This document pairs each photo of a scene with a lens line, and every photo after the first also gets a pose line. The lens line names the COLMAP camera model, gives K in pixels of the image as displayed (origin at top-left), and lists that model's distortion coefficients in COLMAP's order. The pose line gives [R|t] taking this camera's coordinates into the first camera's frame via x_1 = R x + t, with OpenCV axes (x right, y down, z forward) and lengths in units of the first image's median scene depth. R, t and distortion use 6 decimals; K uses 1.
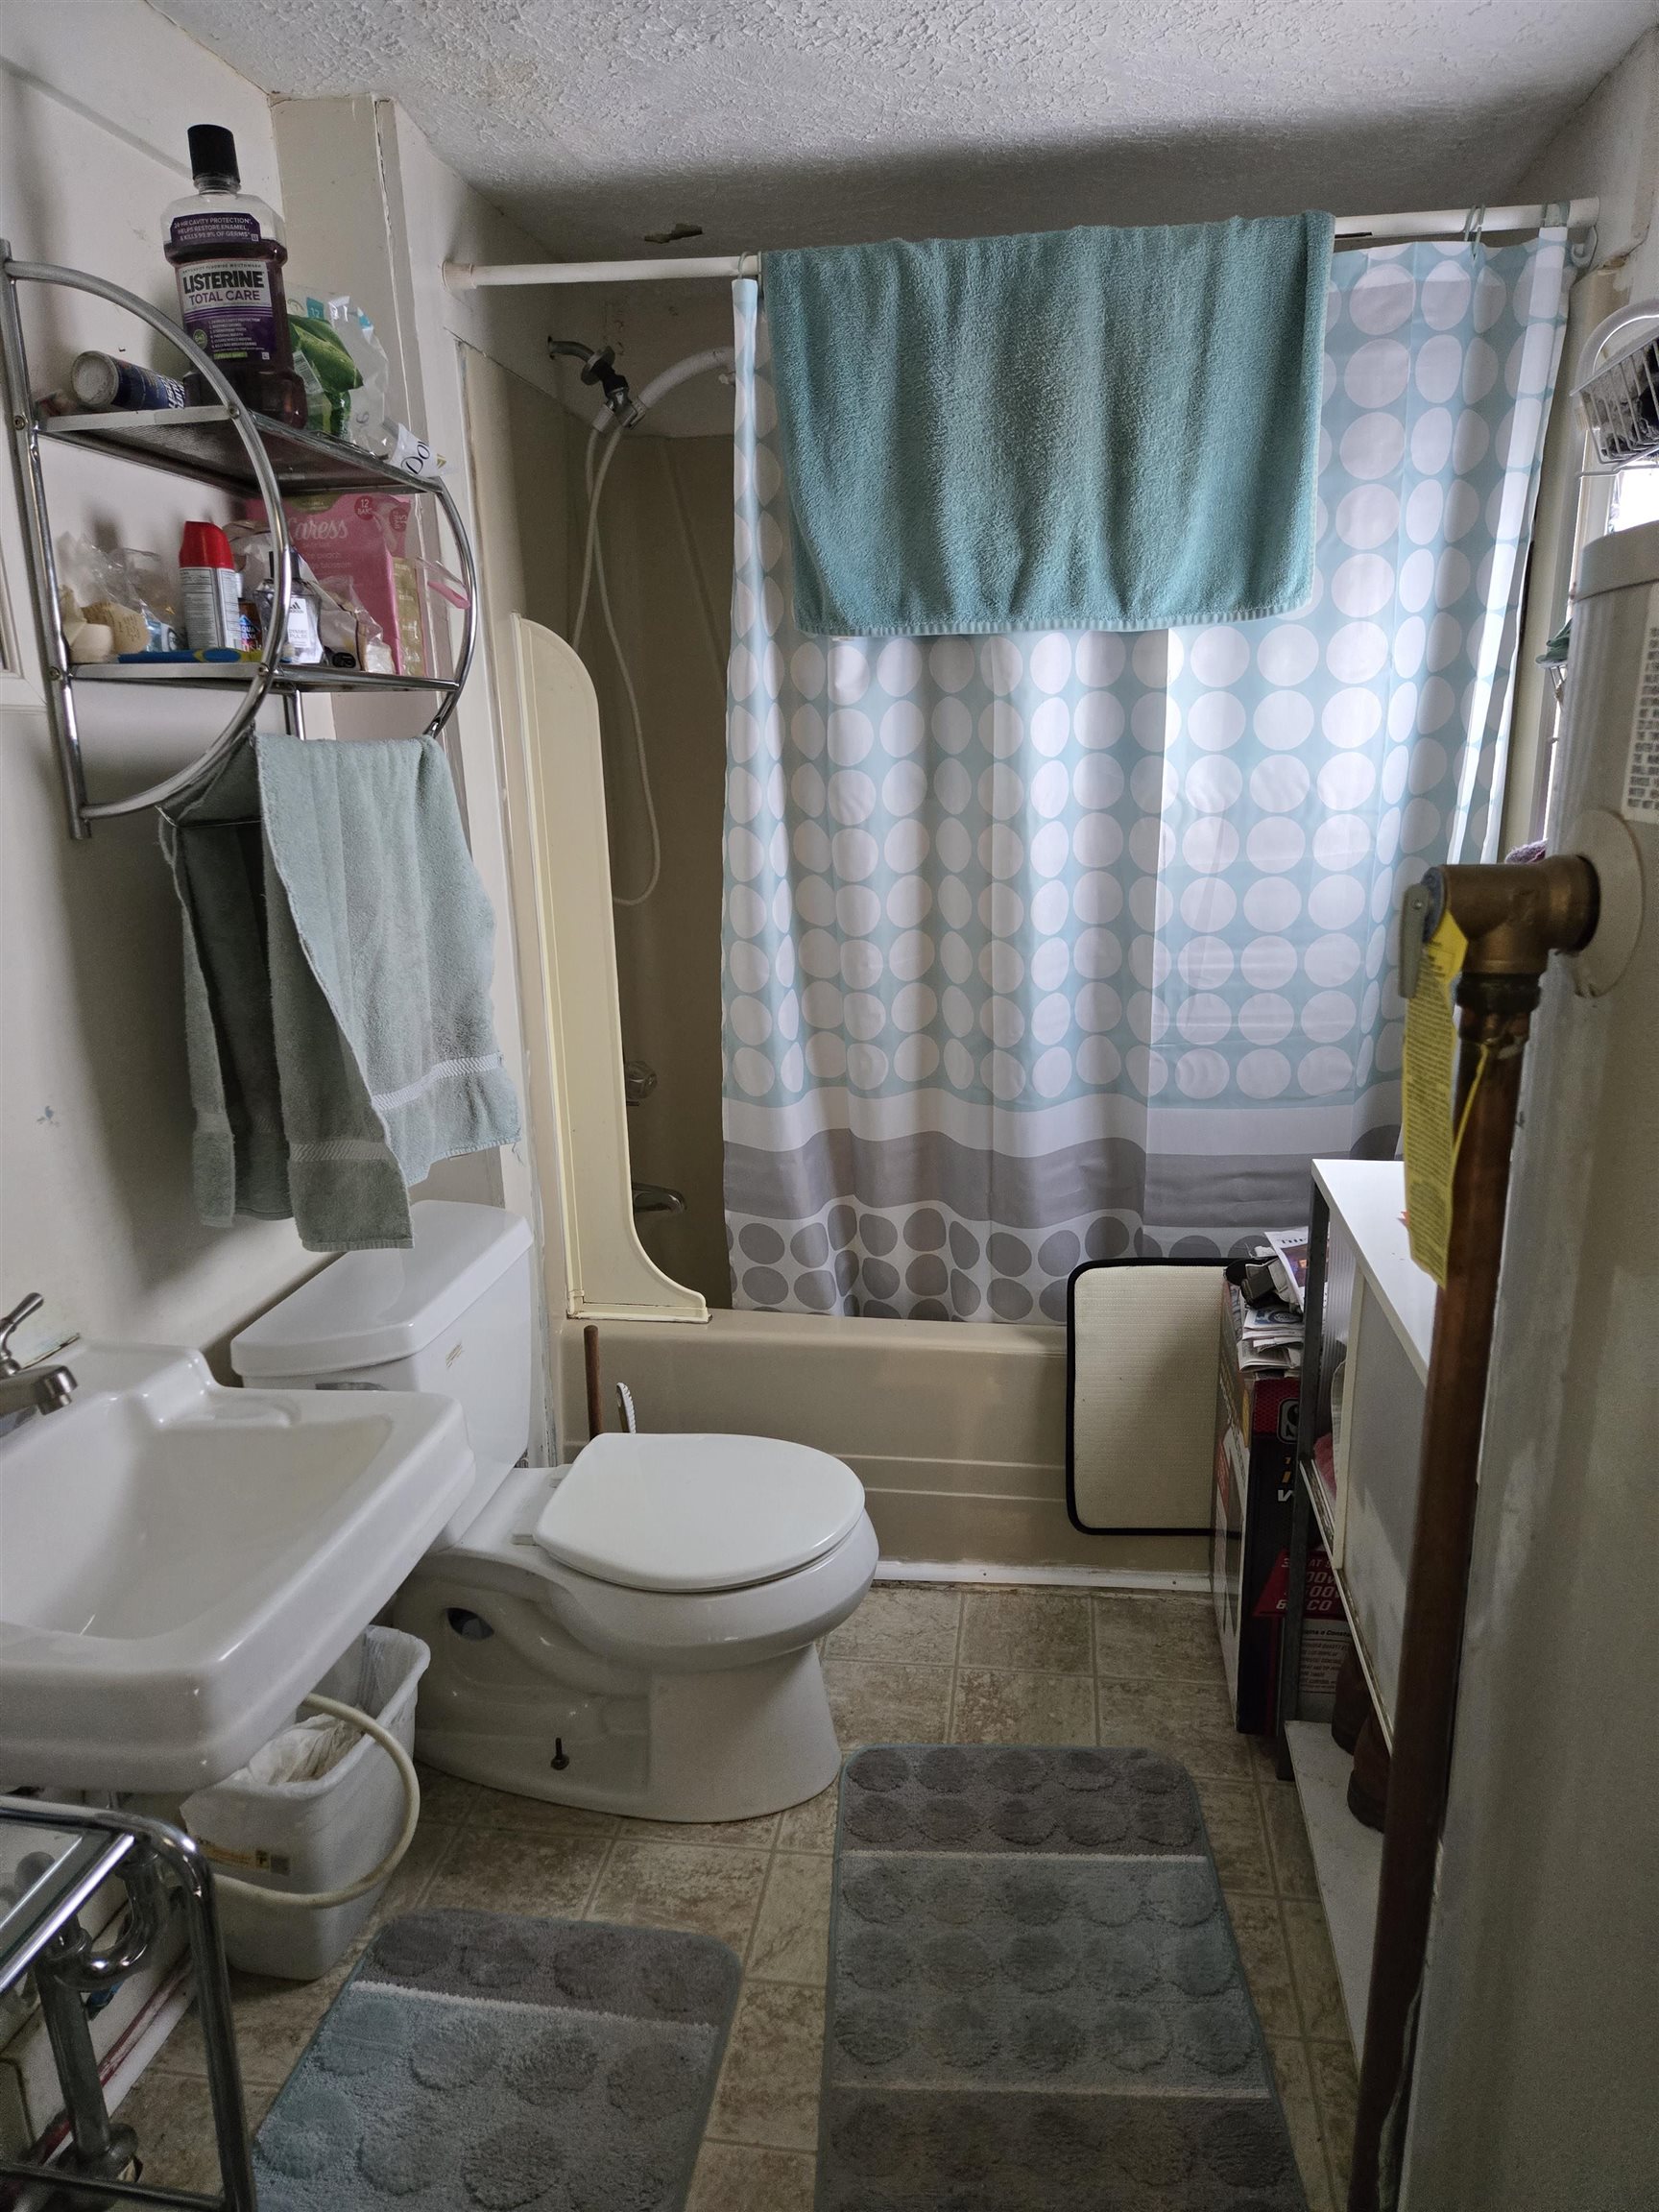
lens RADIAL K [[1499.9, 0, 818.7], [0, 1499.9, 1099.1], [0, 0, 1]] dist [0.048265, -0.013962]
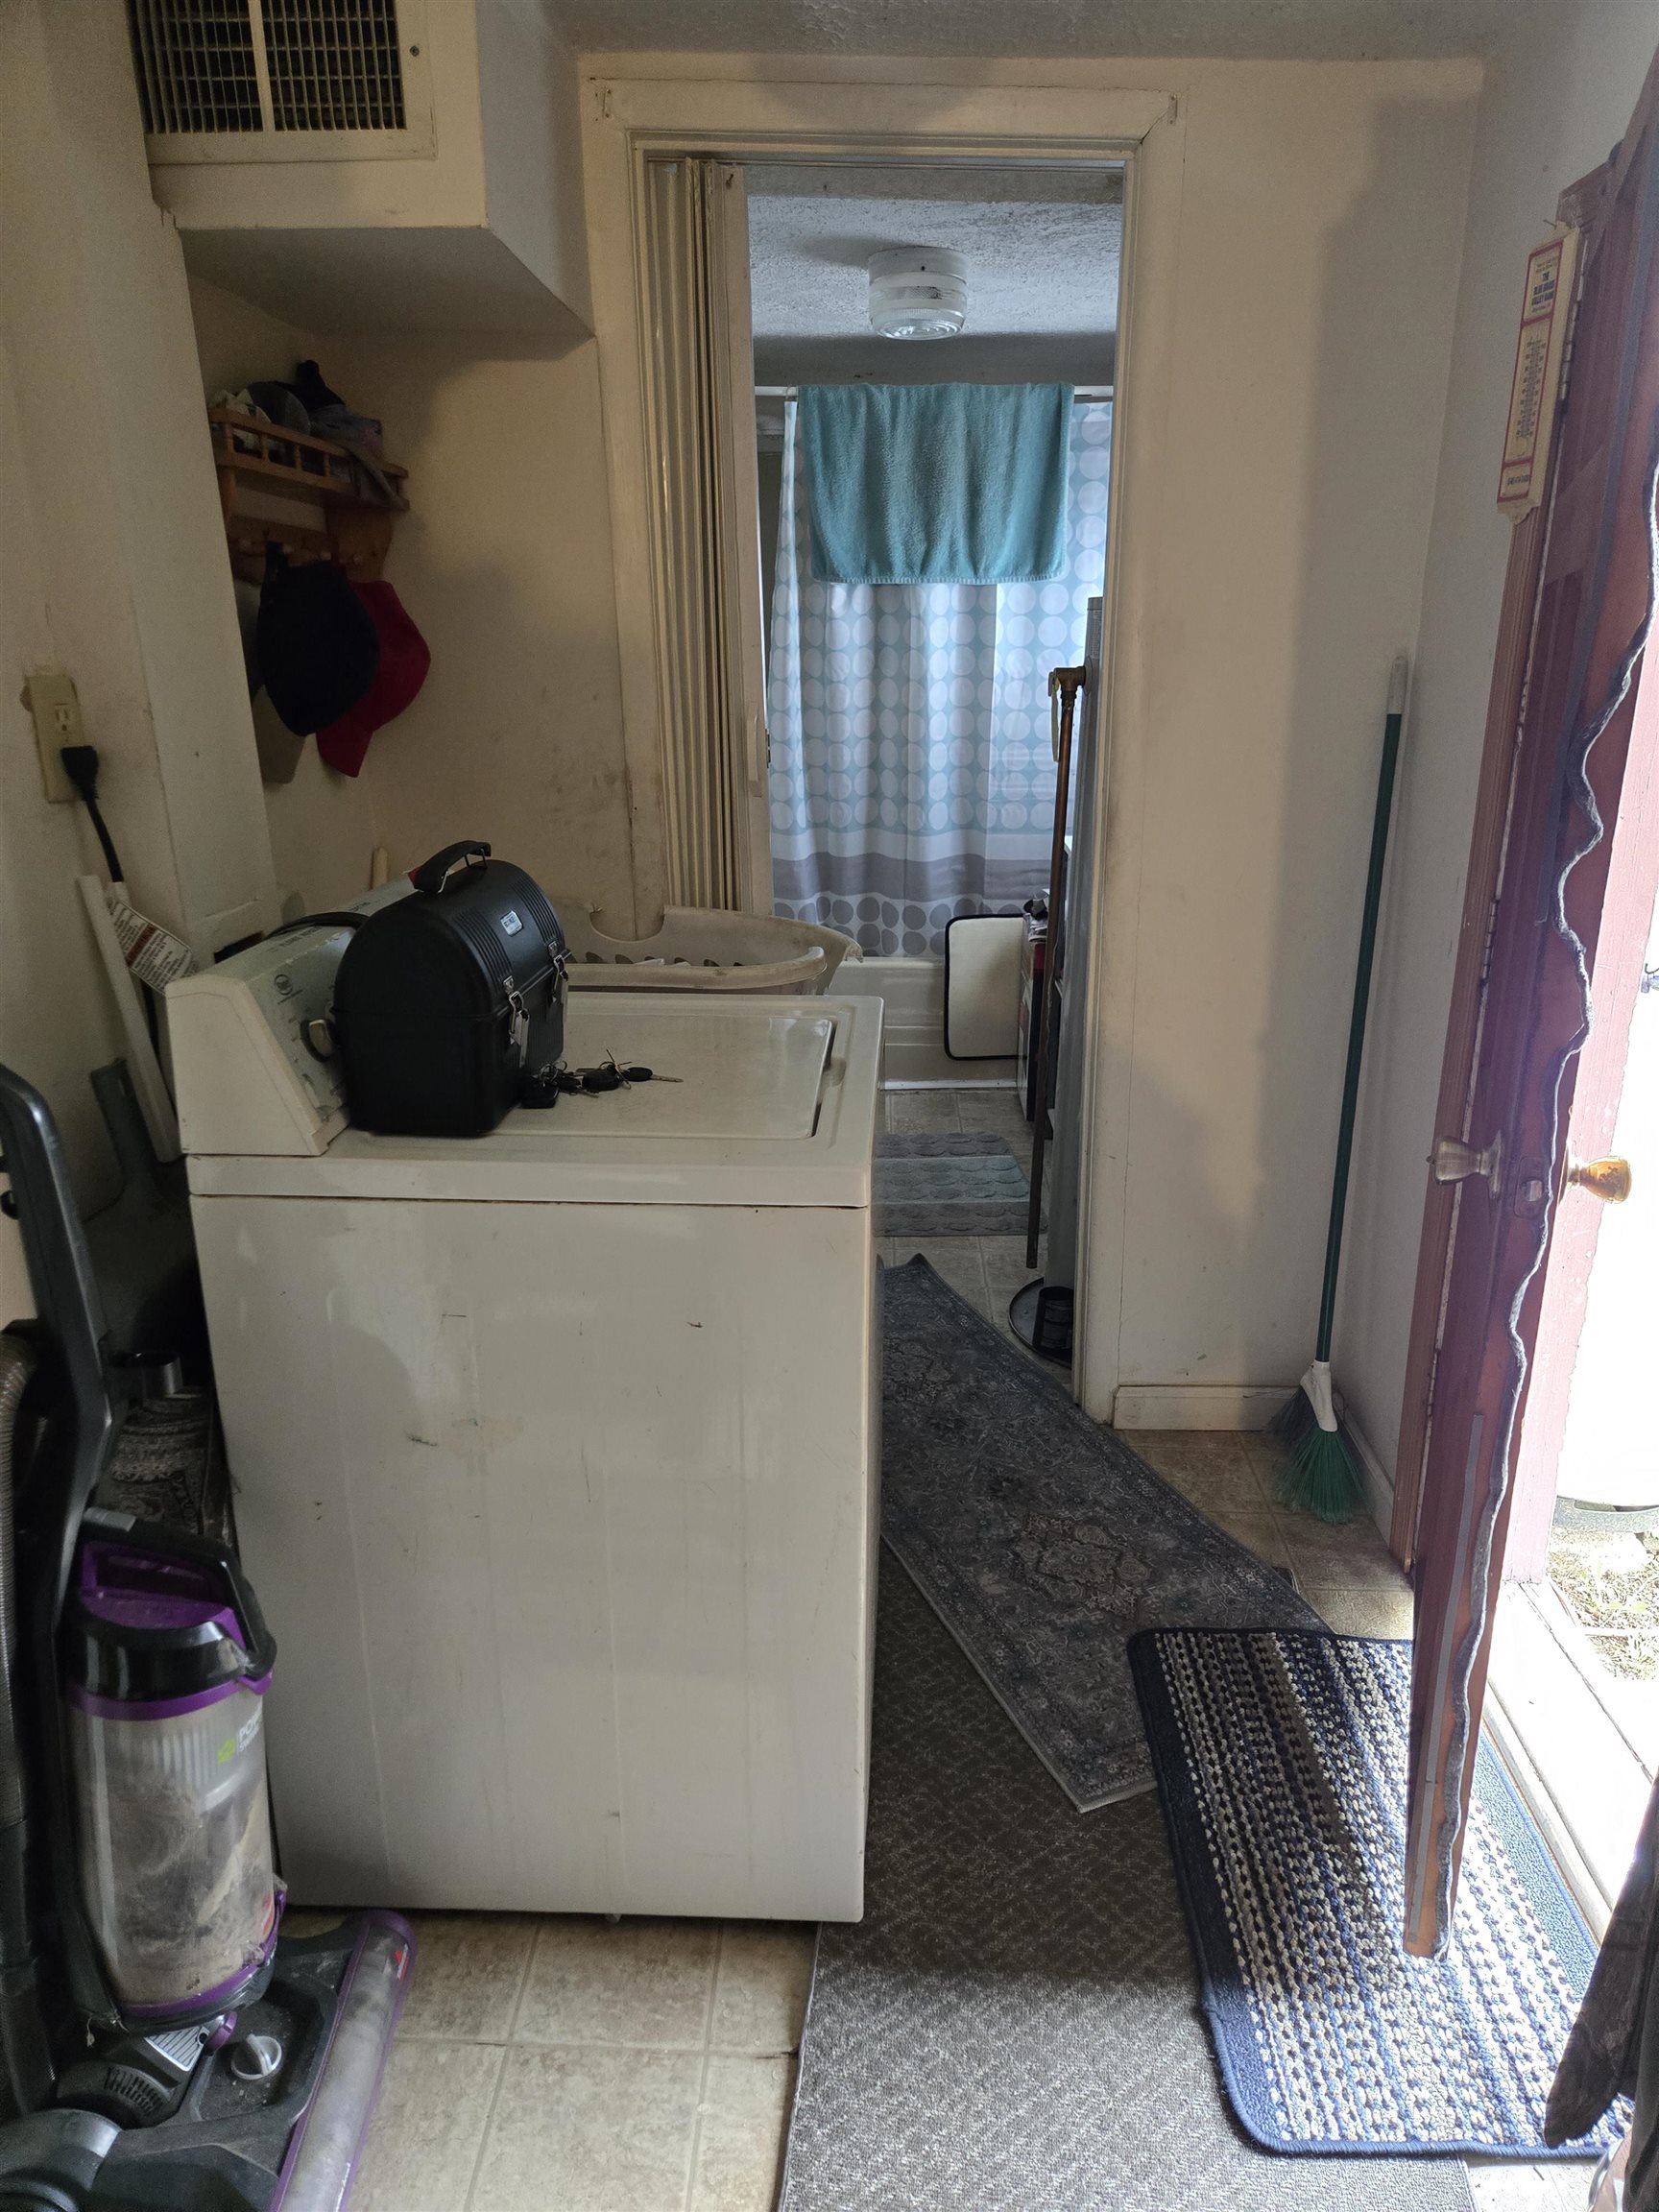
lens RADIAL K [[1499.9, 0, 841.1], [0, 1499.9, 1121.5], [0, 0, 1]] dist [0.048265, -0.013962]
pose [[0.991676, -0.017426, 0.127571, -0.236672], [0.007322, 0.996828, 0.079251, 0.235087], [-0.128547, -0.077658, 0.988658, -0.987728]]
